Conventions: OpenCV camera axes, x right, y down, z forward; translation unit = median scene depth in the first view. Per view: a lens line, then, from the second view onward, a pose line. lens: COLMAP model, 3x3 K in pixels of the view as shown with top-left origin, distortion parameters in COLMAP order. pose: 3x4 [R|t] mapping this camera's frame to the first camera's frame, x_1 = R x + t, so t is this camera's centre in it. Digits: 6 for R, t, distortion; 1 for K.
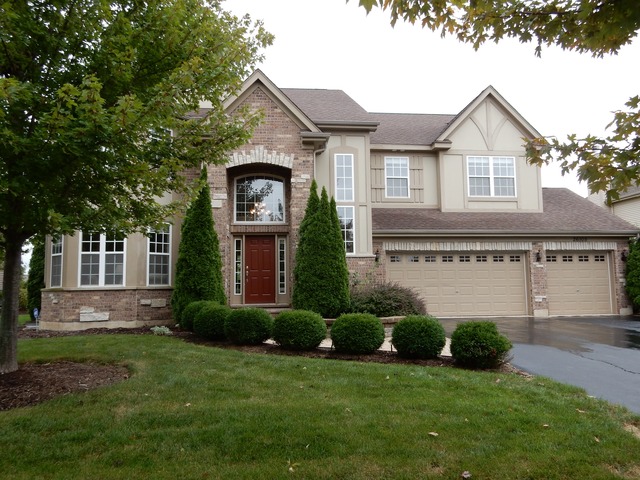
lens RADIAL K [[471.6, 0, 320.0], [0, 471.6, 240.0], [0, 0, 1]] dist [-0.002950, -0.005964]
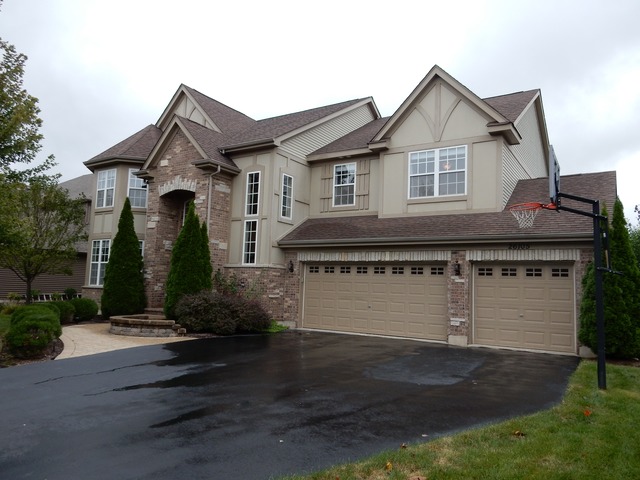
lens RADIAL K [[471.6, 0, 320.0], [0, 471.6, 240.0], [0, 0, 1]] dist [-0.002950, -0.005964]
pose [[0.774864, -0.026111, -0.631589, 0.769456], [0.014394, 0.999616, -0.023666, 0.001862], [0.631965, 0.009247, 0.774942, 0.231317]]
